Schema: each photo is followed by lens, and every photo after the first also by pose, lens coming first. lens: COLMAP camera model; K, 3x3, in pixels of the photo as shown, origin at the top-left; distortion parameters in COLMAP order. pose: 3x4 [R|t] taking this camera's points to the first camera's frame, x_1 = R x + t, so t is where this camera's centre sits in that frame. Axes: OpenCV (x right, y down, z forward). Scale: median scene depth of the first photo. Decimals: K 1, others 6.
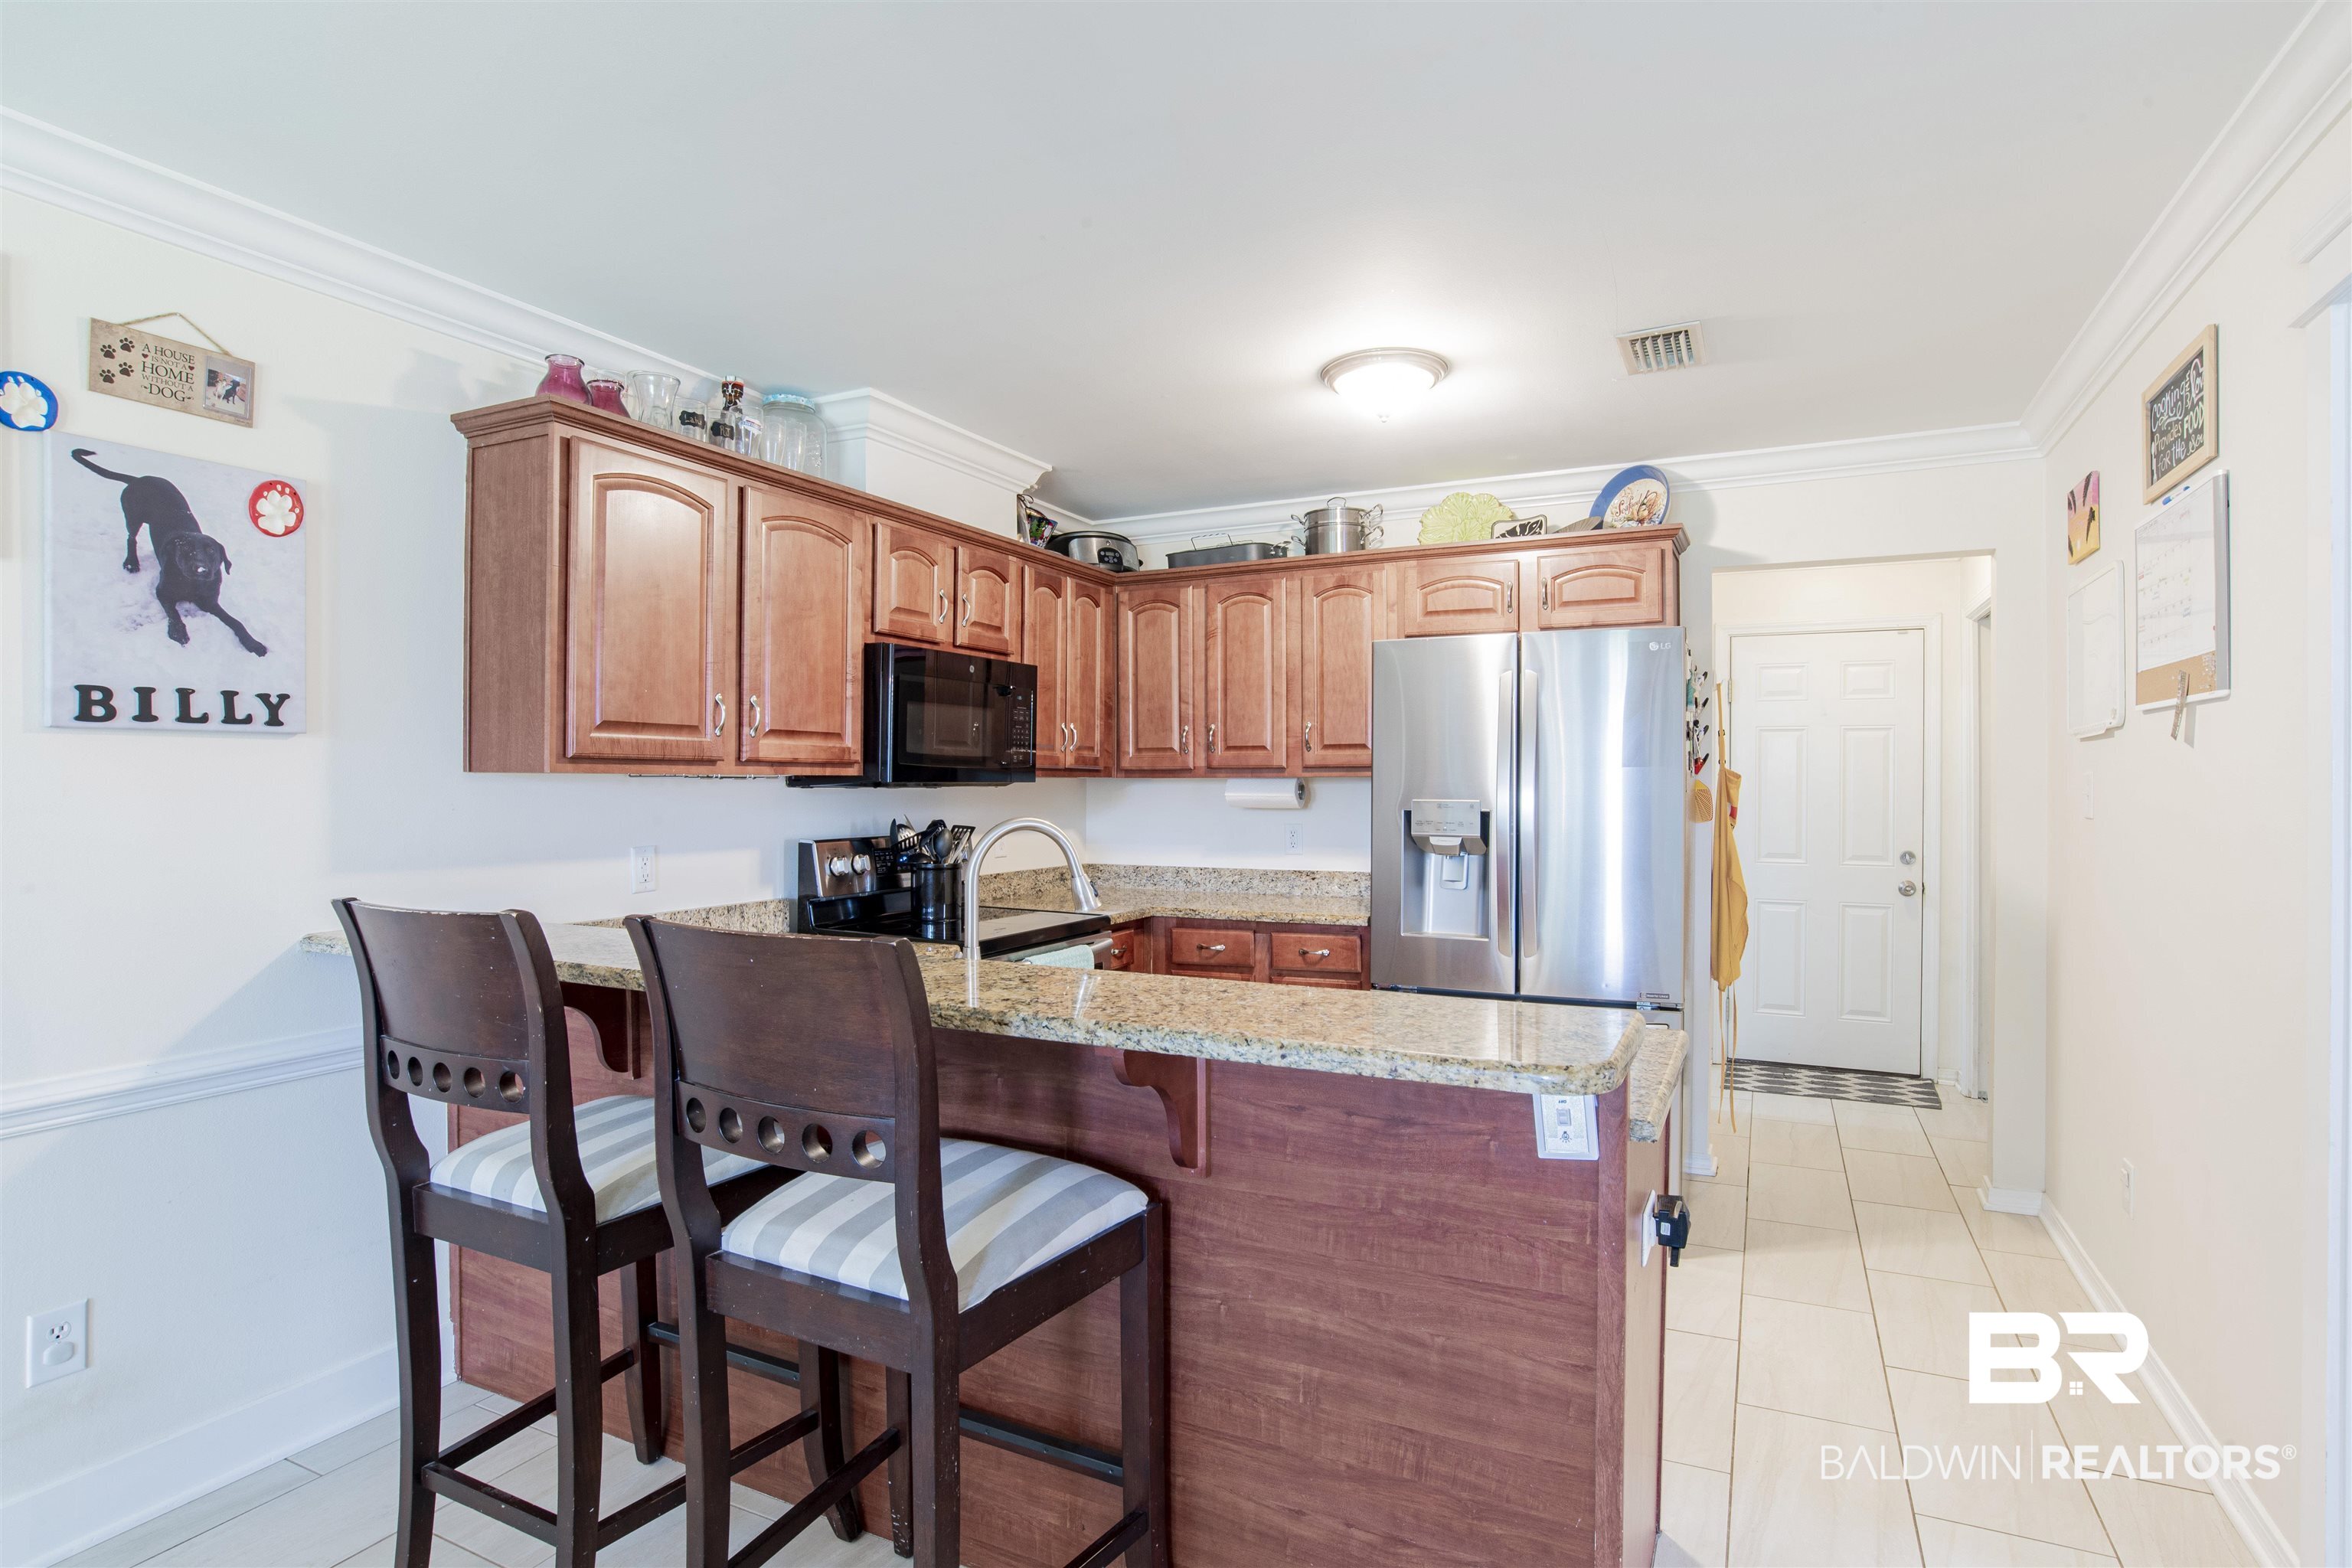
lens RADIAL K [[1208.4, 0, 1173.1], [0, 1208.4, 779.0], [0, 0, 1]] dist [-0.035583, 0.007821]
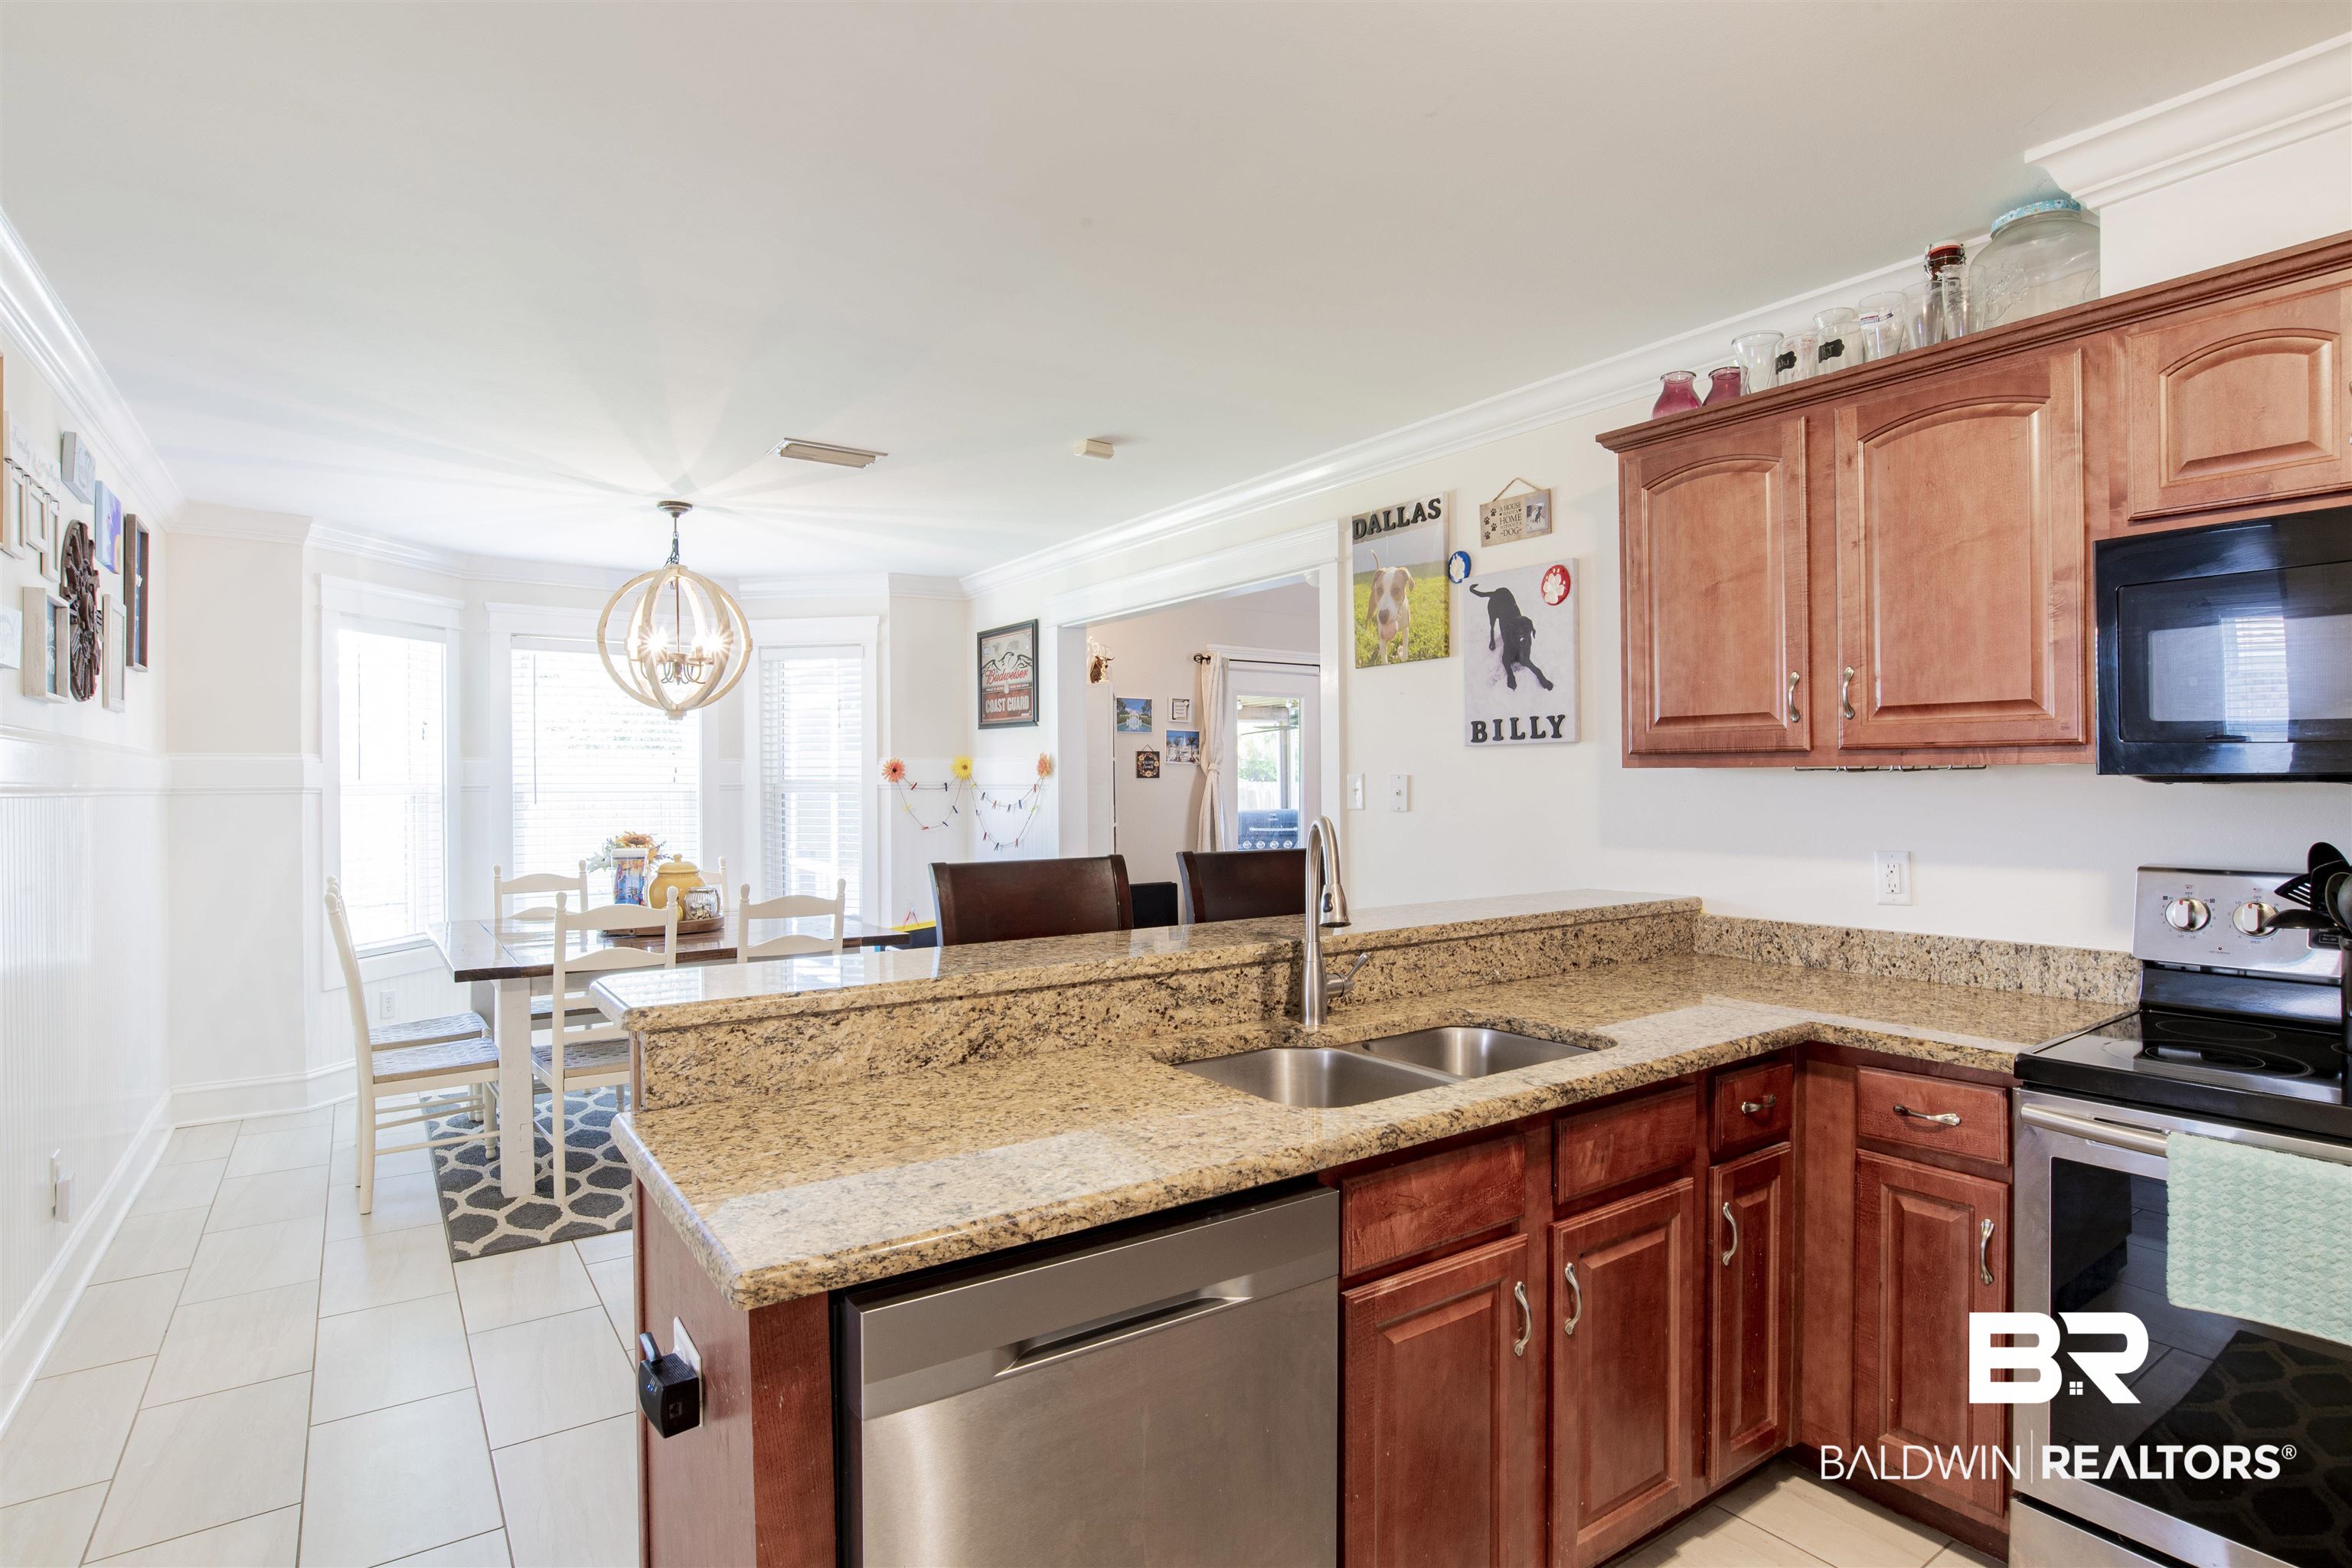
lens RADIAL K [[1208.4, 0, 1178.0], [0, 1208.4, 787.4], [0, 0, 1]] dist [-0.035583, 0.007821]
pose [[-0.480850, 0.005537, -0.876785, 0.755080], [0.005282, 0.999980, 0.003418, 0.007740], [0.876787, -0.002988, -0.480870, 1.337630]]
